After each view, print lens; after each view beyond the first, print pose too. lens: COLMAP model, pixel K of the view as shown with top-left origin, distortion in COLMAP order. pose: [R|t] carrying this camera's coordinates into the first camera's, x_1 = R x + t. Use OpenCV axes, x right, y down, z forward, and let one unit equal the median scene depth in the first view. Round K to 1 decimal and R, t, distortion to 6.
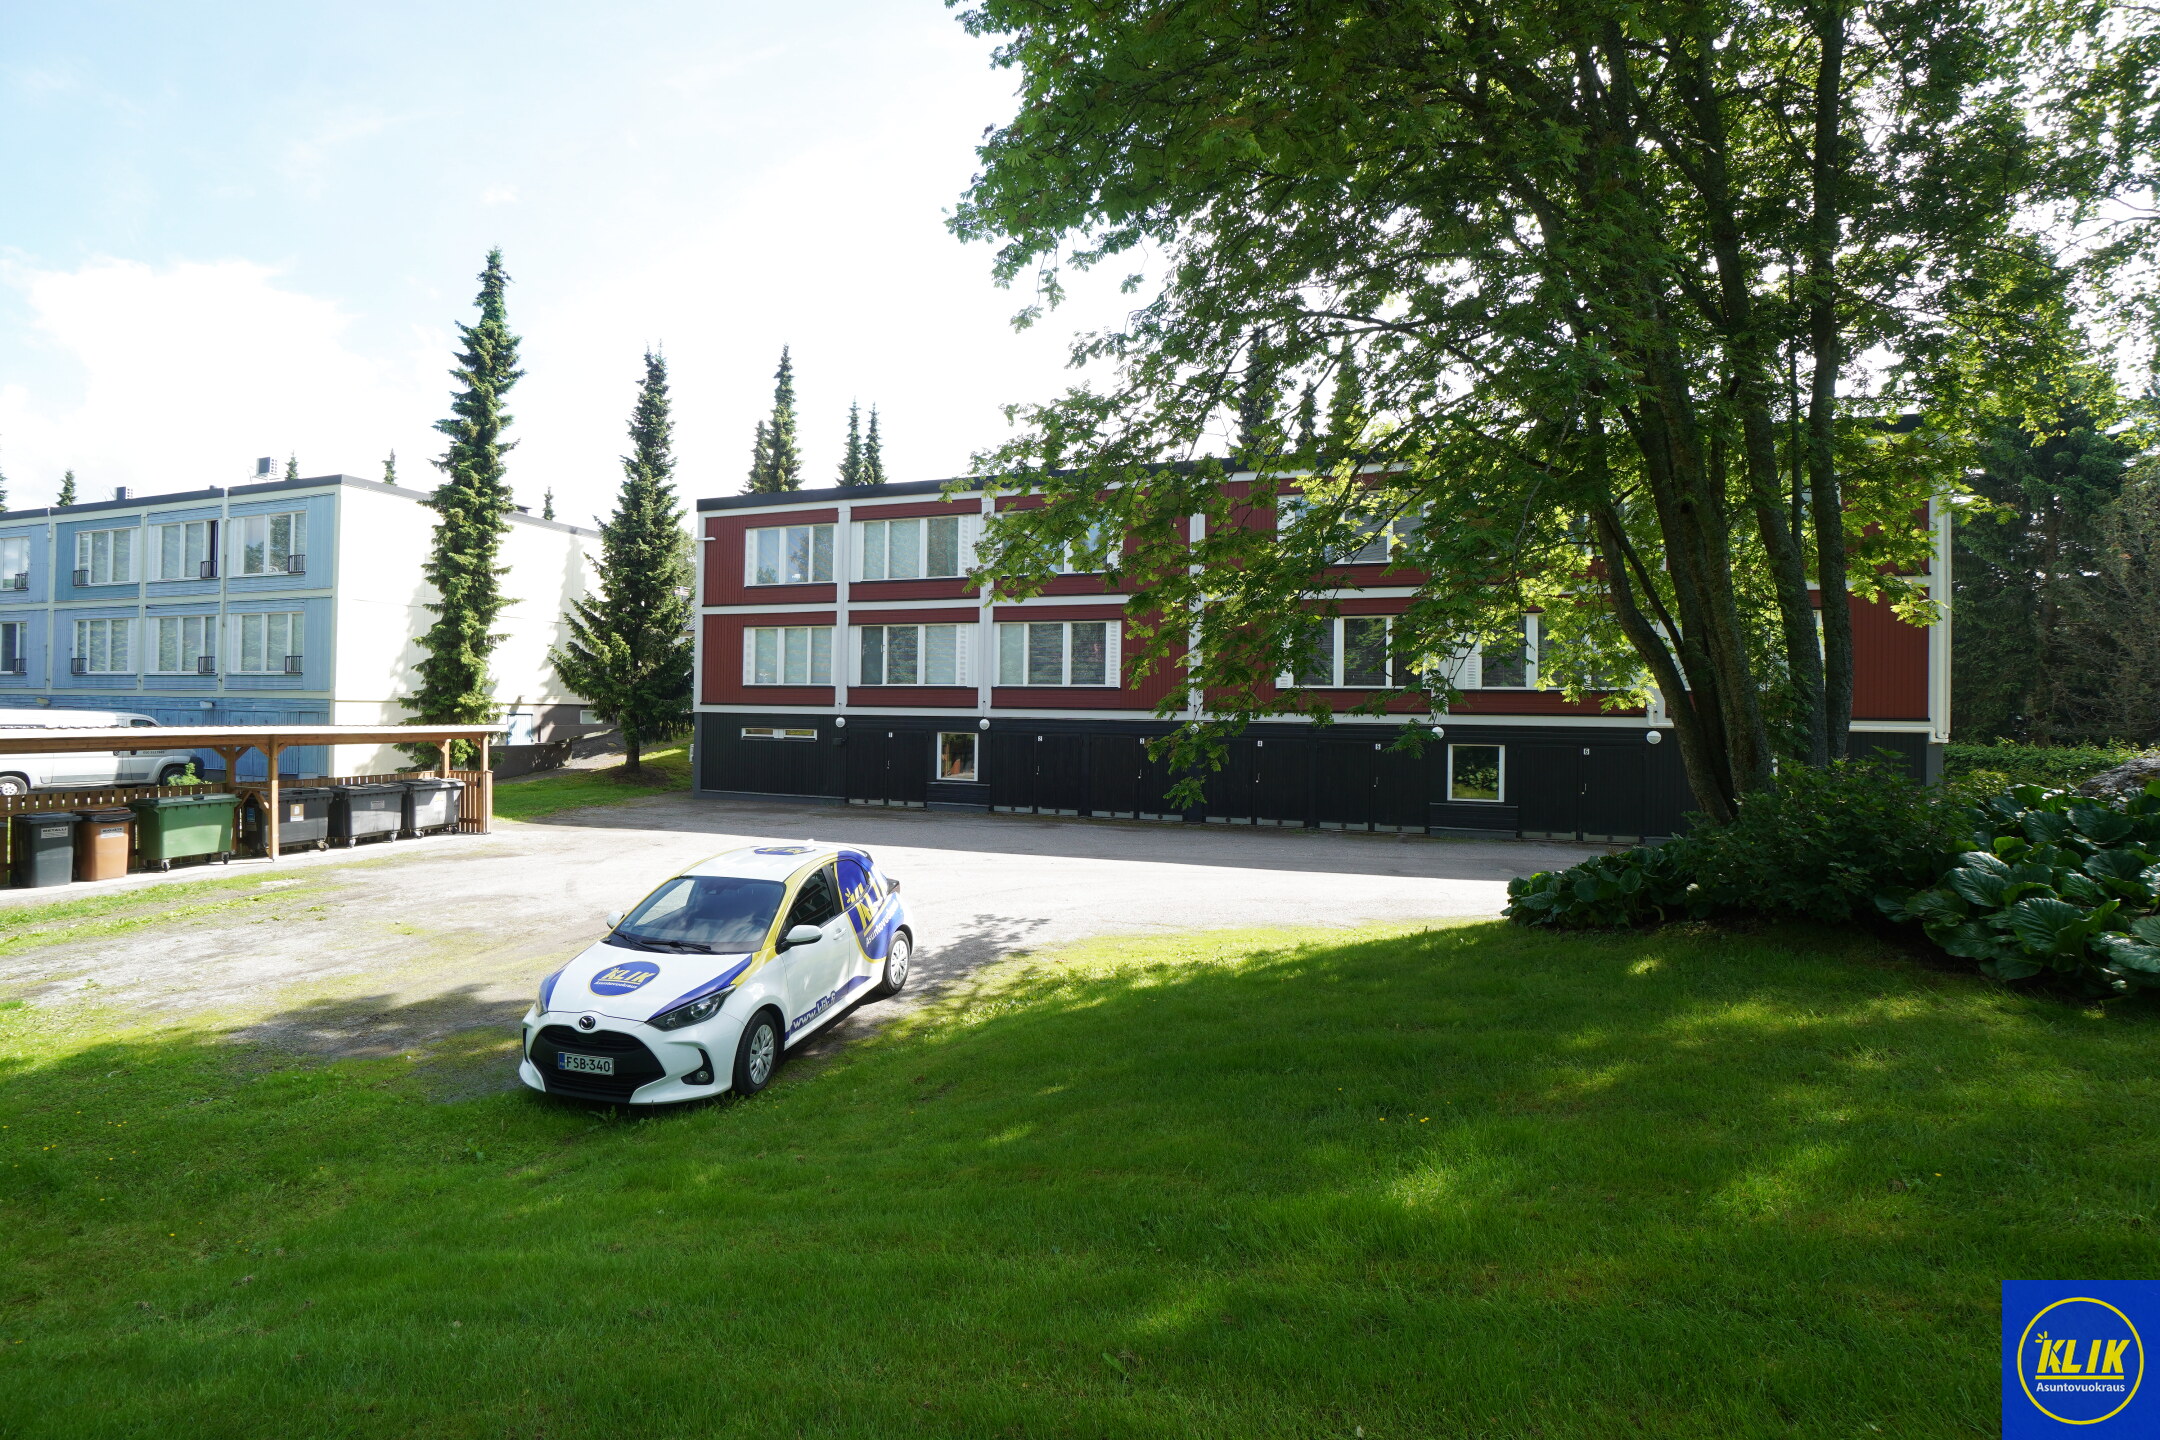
lens RADIAL K [[975.7, 0, 1064.0], [0, 975.7, 711.2], [0, 0, 1]] dist [-0.057231, 0.022799]
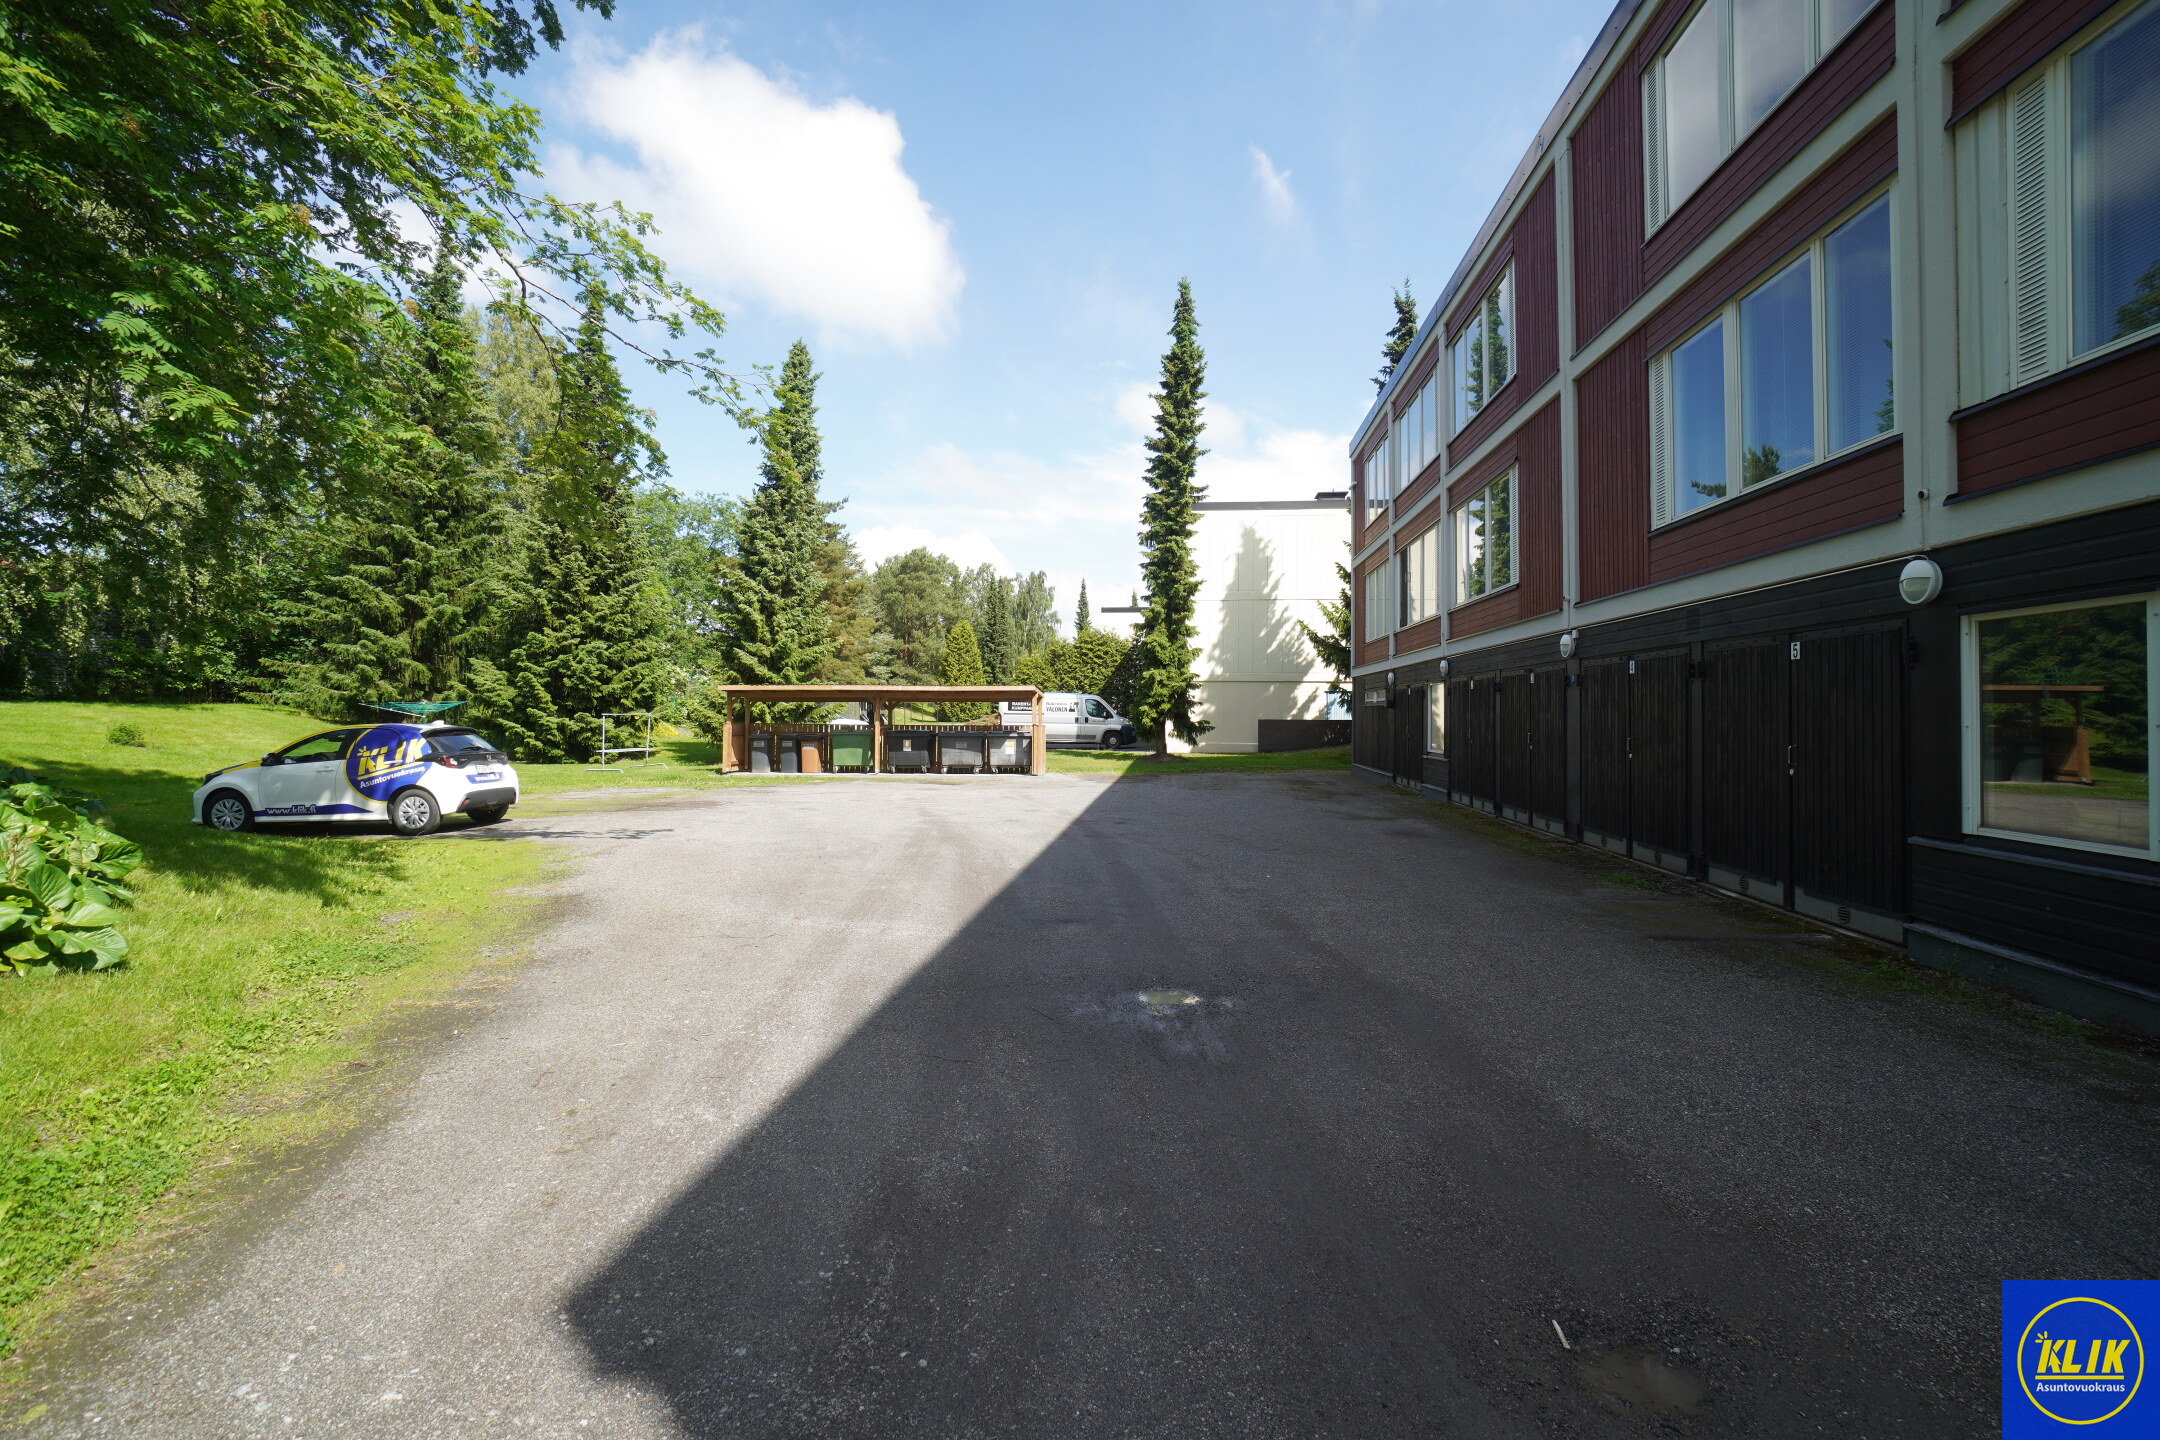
lens RADIAL K [[975.7, 0, 1064.0], [0, 975.7, 711.2], [0, 0, 1]] dist [-0.057231, 0.022799]
pose [[0.214843, -0.017457, -0.976493, 0.512344], [0.002443, 0.999847, -0.017337, 0.053735], [0.976646, 0.001339, 0.214853, 0.614126]]
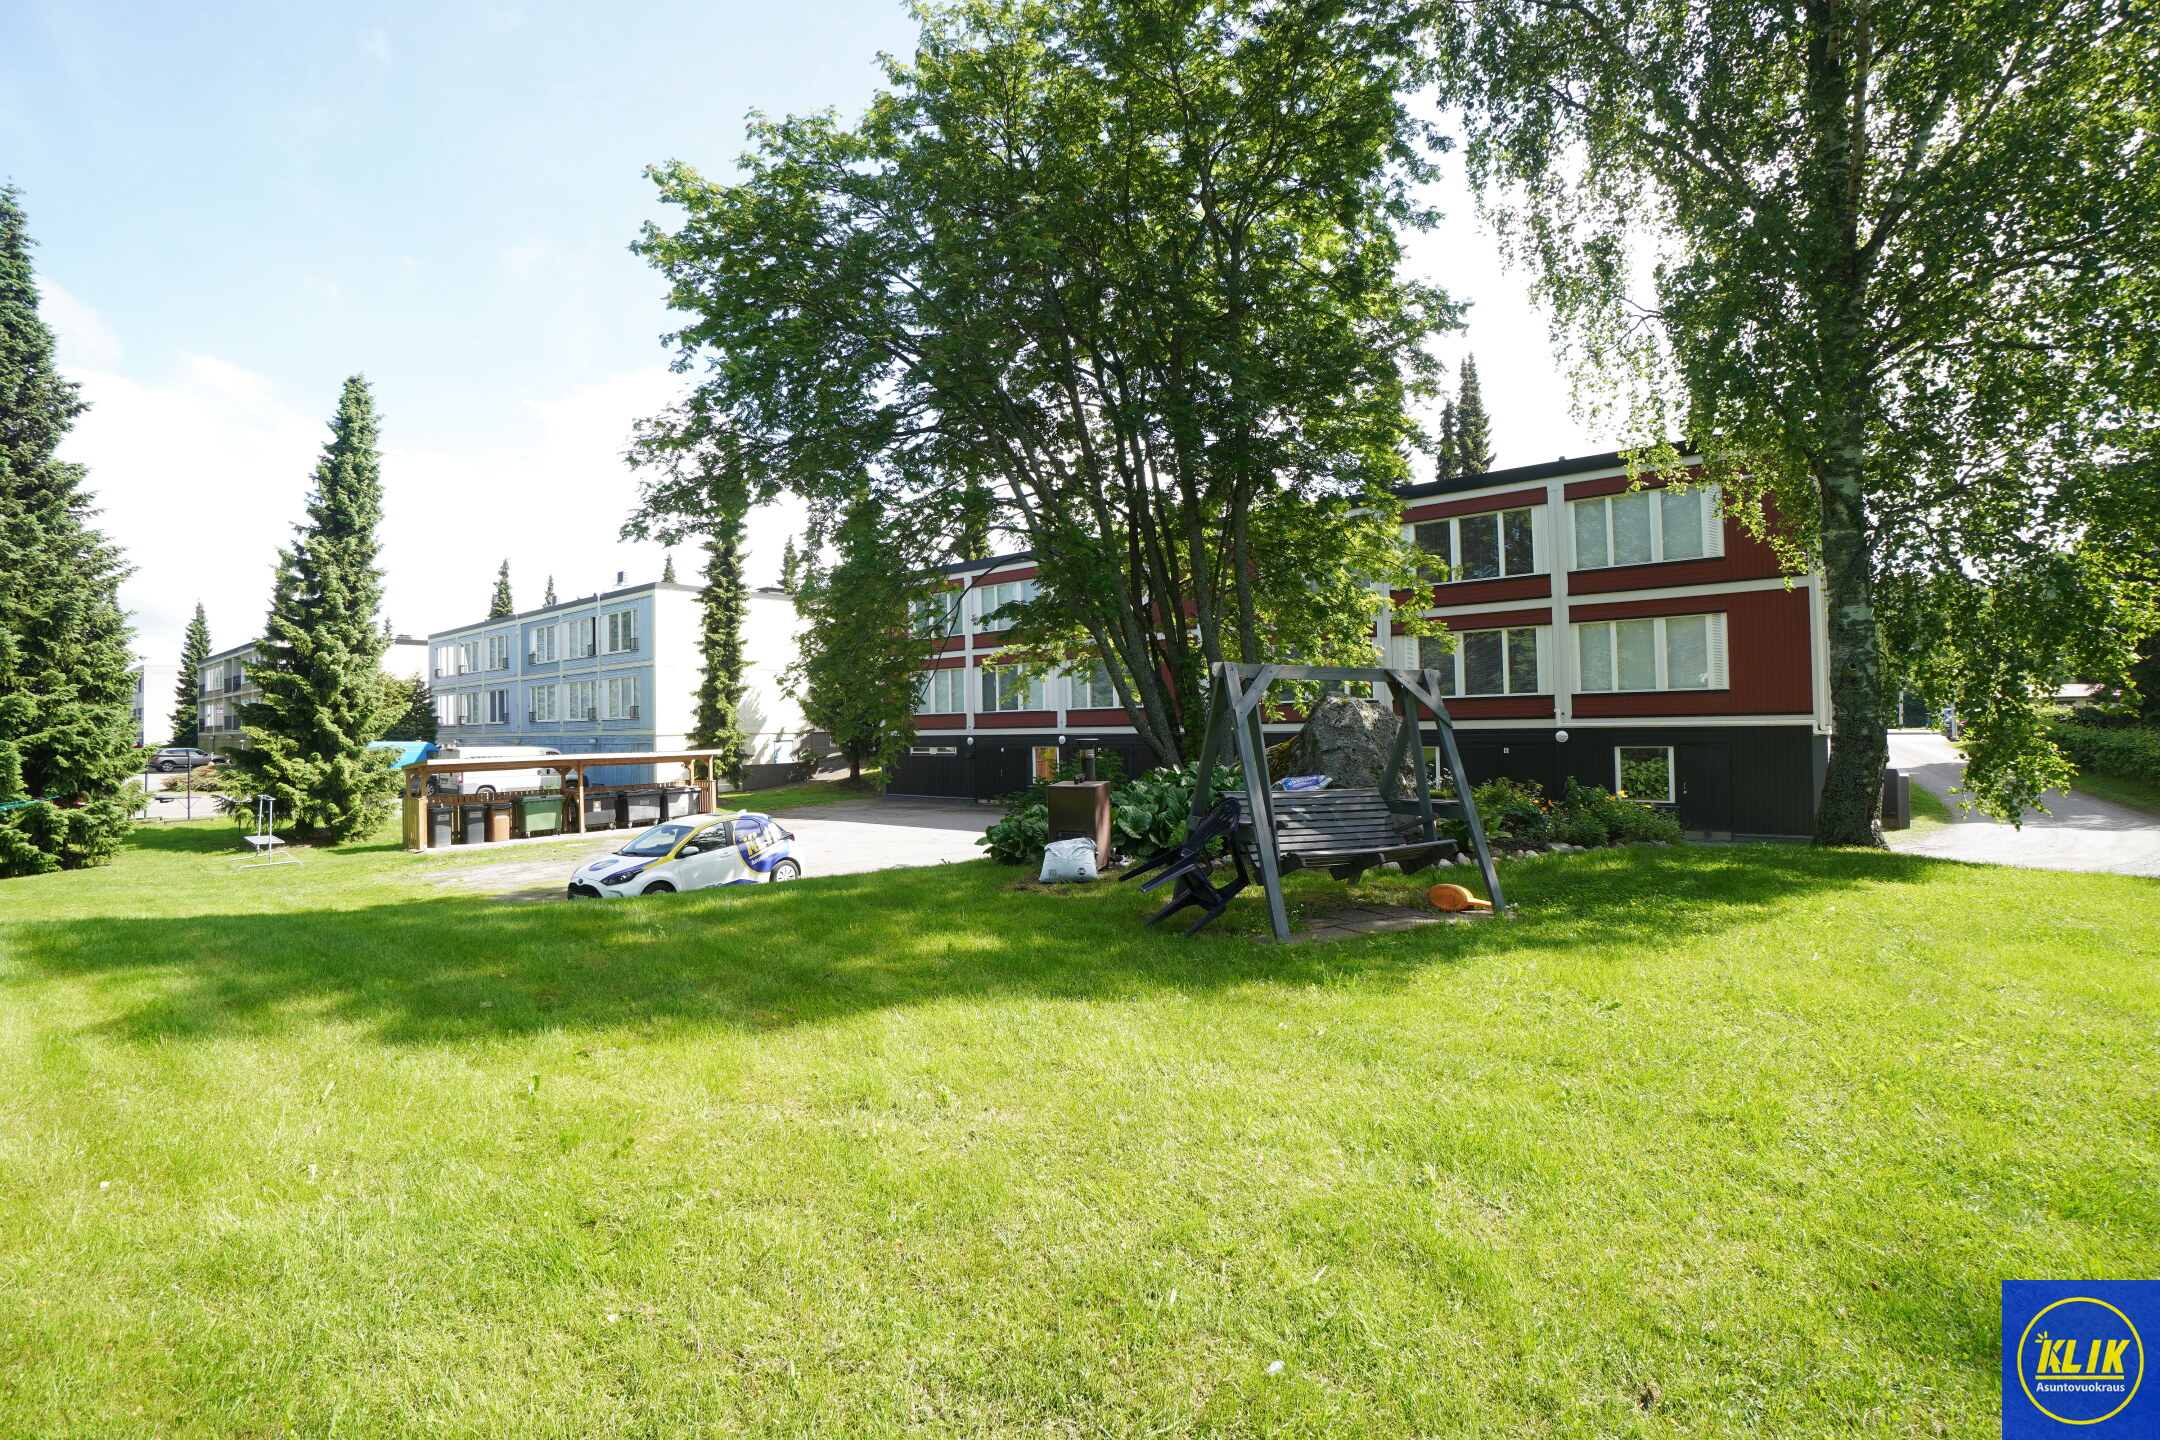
lens RADIAL K [[975.7, 0, 1064.0], [0, 975.7, 711.2], [0, 0, 1]] dist [-0.057231, 0.022799]
pose [[0.938323, -0.037464, -0.343723, 0.366187], [0.033509, 0.999286, -0.017442, -0.001745], [0.344131, 0.004848, 0.938909, -0.203601]]
